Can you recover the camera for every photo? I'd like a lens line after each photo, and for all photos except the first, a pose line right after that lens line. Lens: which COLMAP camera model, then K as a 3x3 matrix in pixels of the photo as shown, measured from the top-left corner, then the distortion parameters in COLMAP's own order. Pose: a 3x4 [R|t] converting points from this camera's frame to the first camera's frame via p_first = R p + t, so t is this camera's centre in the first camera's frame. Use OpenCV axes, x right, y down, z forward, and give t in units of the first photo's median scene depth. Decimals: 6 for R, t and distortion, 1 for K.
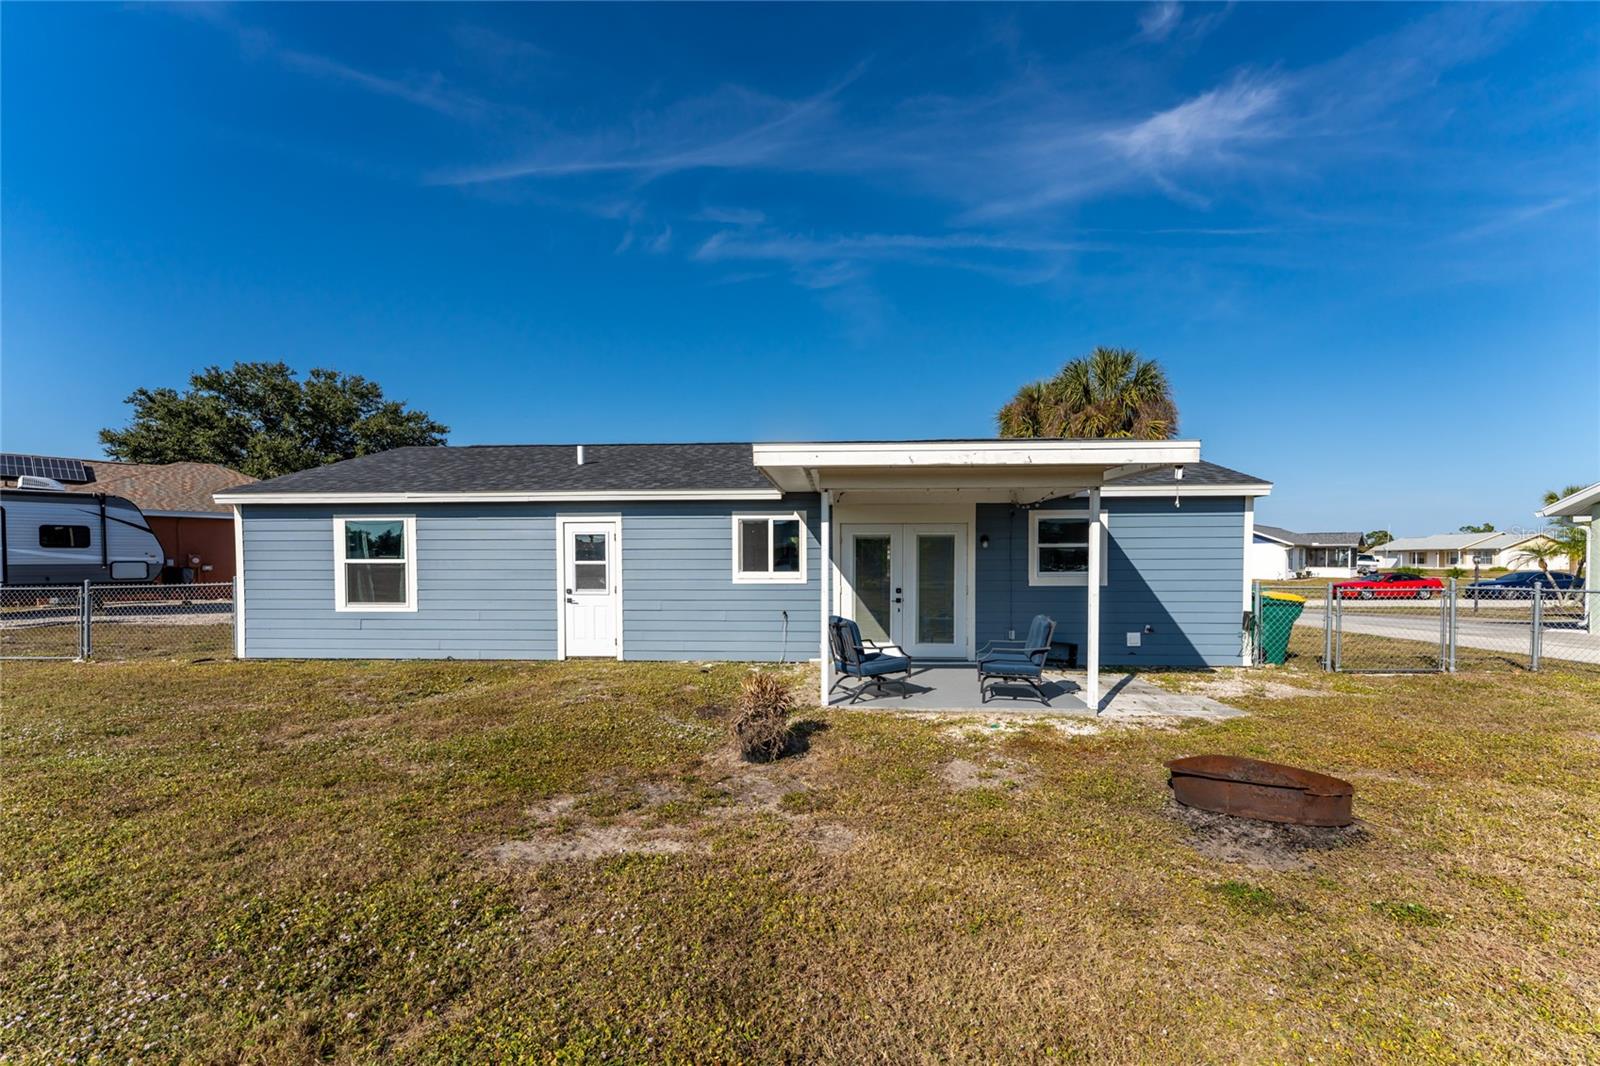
lens RADIAL K [[645.2, 0, 825.1], [0, 645.2, 563.5], [0, 0, 1]] dist [-0.000955, -0.000202]
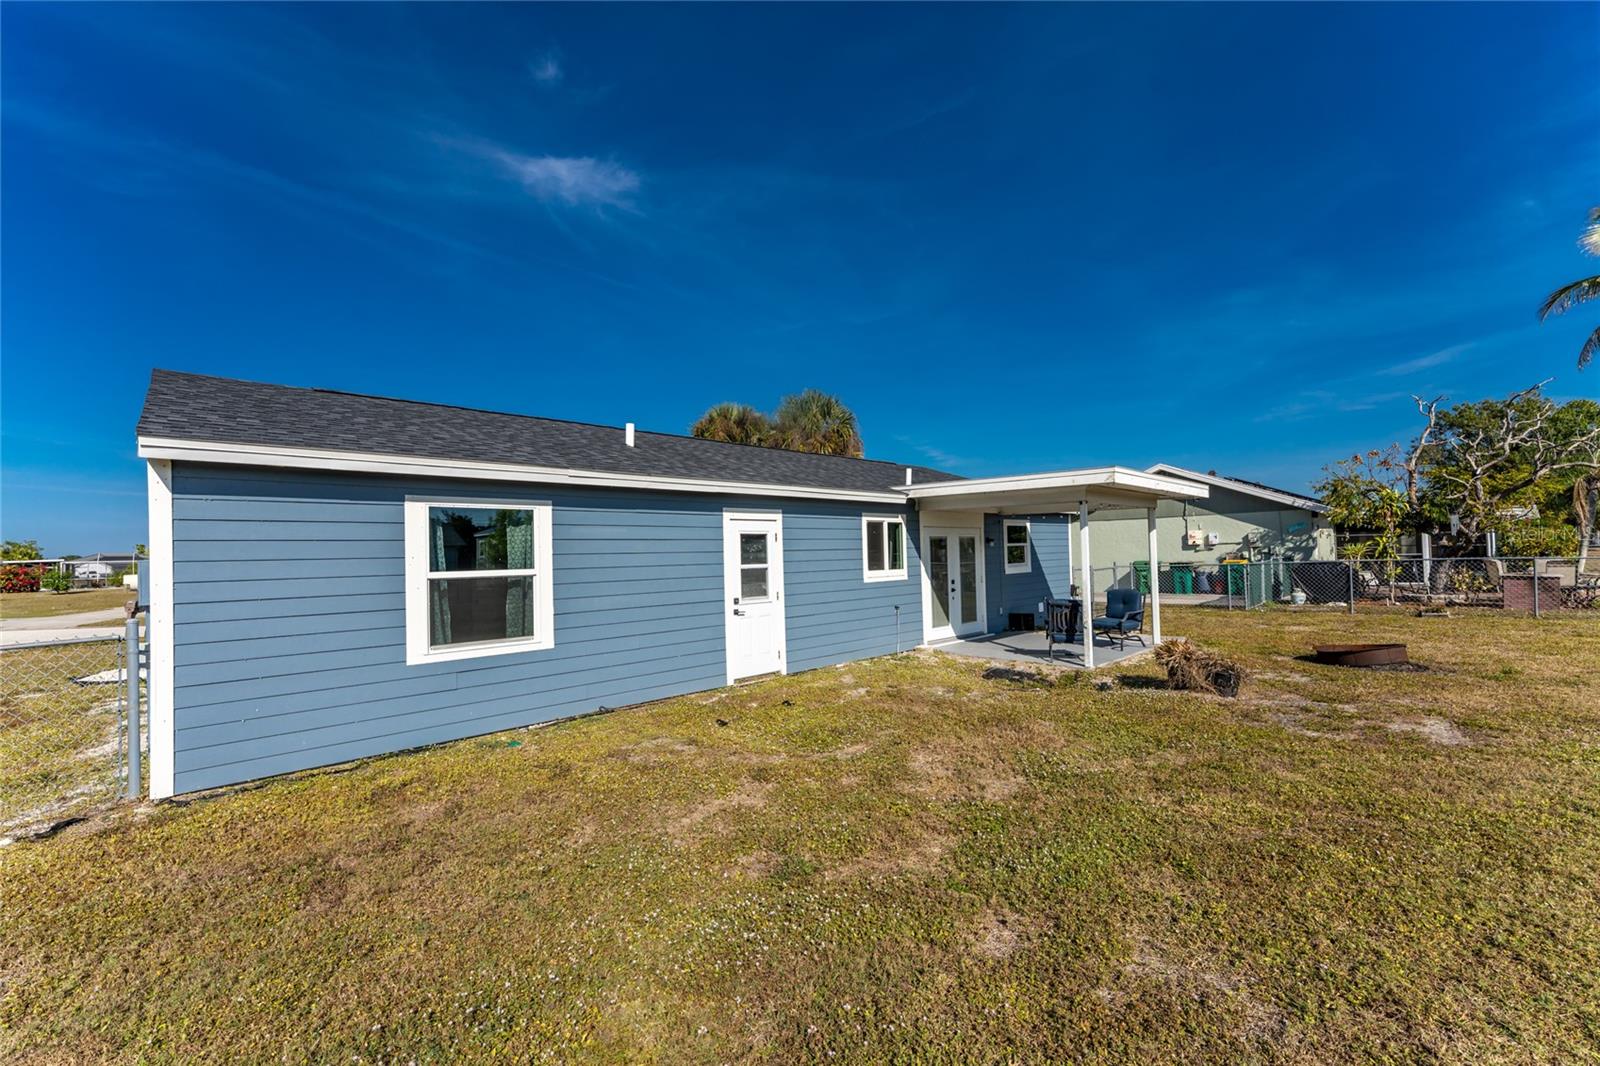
lens RADIAL K [[645.2, 0, 799.6], [0, 645.2, 538.1], [0, 0, 1]] dist [-0.000955, -0.000202]
pose [[0.687068, 0.004470, 0.726580, -0.950496], [0.033362, 0.998732, -0.037691, -0.004294], [-0.725827, 0.050136, 0.686048, 0.361849]]
